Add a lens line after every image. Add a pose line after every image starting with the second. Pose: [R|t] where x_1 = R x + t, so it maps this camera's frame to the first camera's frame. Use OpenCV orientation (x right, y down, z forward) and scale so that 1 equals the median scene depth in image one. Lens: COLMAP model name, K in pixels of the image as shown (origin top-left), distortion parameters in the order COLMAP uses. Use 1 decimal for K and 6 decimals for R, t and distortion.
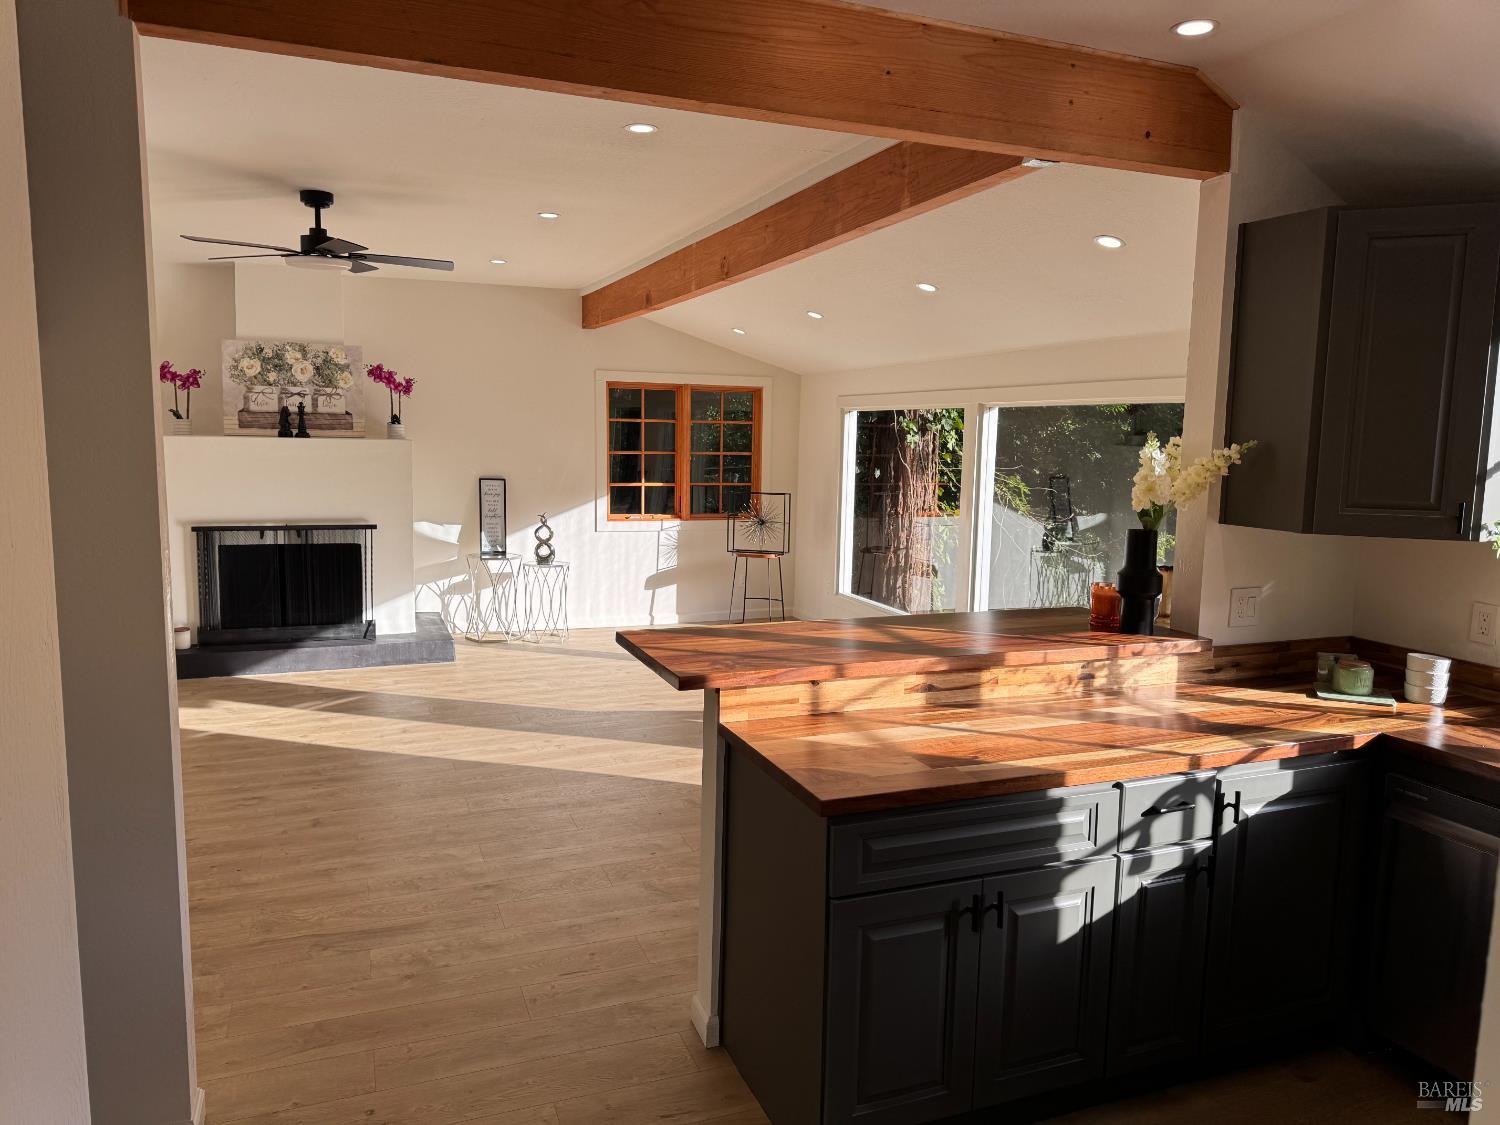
lens RADIAL K [[1083.5, 0, 767.2], [0, 1083.5, 566.5], [0, 0, 1]] dist [0.007941, 0.001980]
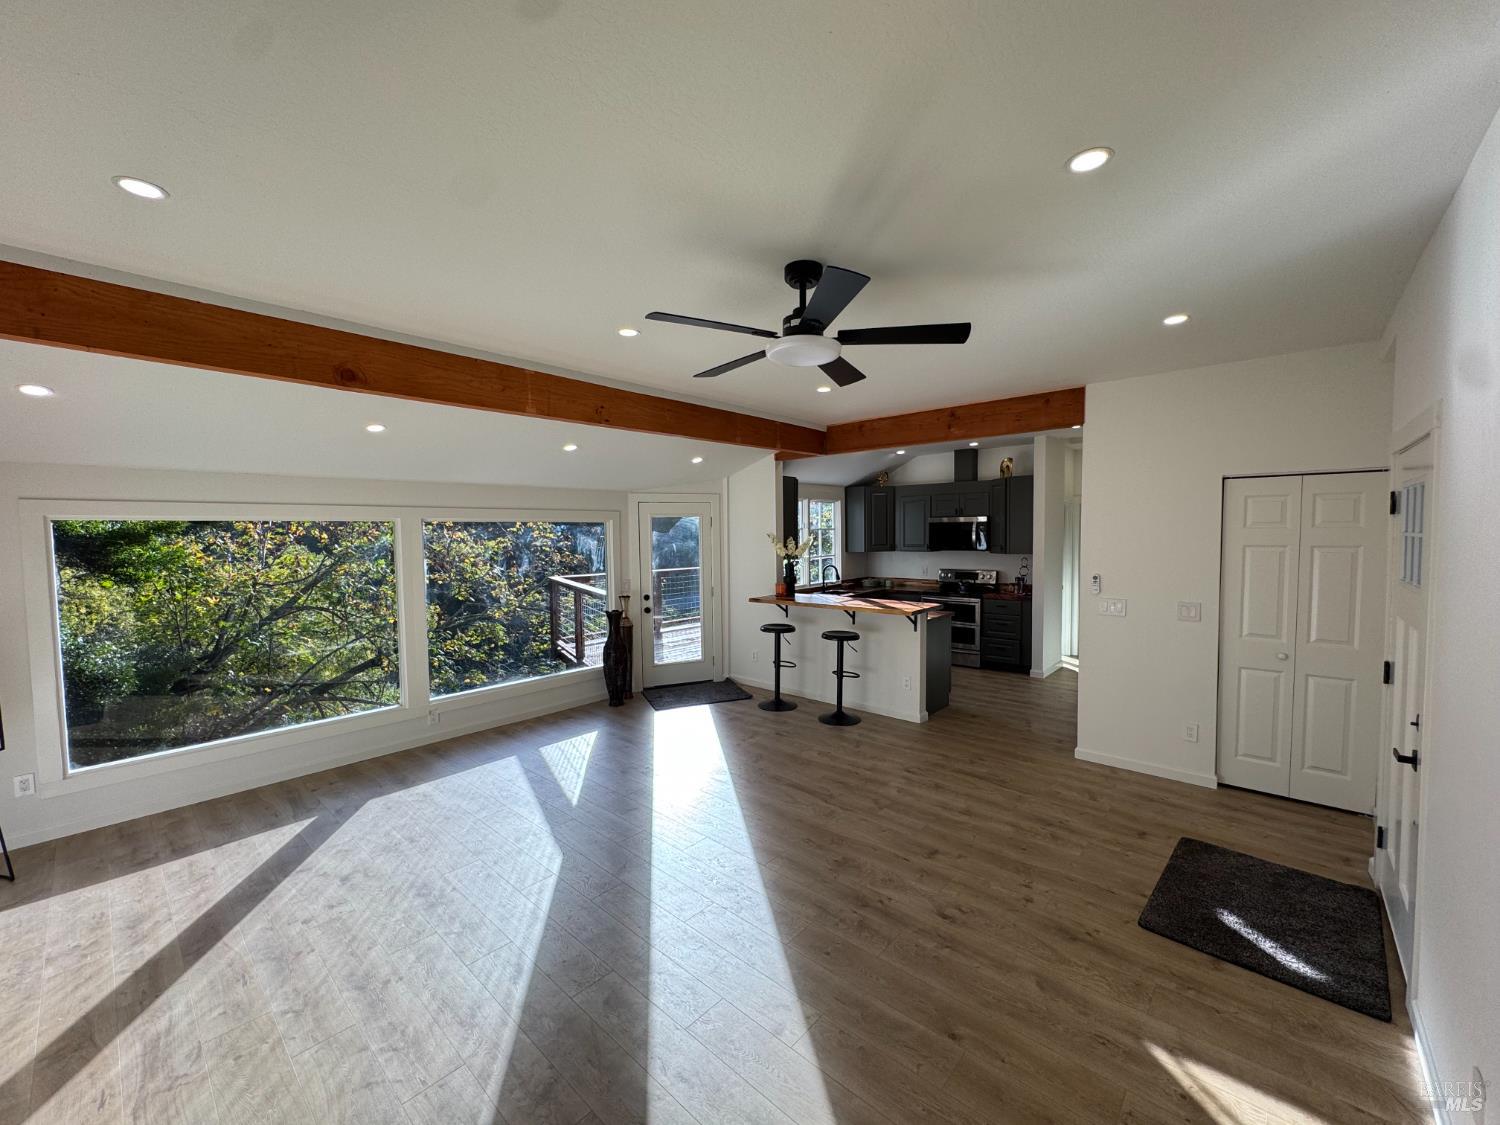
lens RADIAL K [[594.6, 0, 747.4], [0, 594.6, 556.9], [0, 0, 1]] dist [0.006365, -0.003476]
pose [[-0.448322, -0.047879, 0.892589, -1.200685], [0.115798, 0.987039, 0.111108, -0.264795], [-0.886340, 0.153172, -0.436967, 1.881739]]
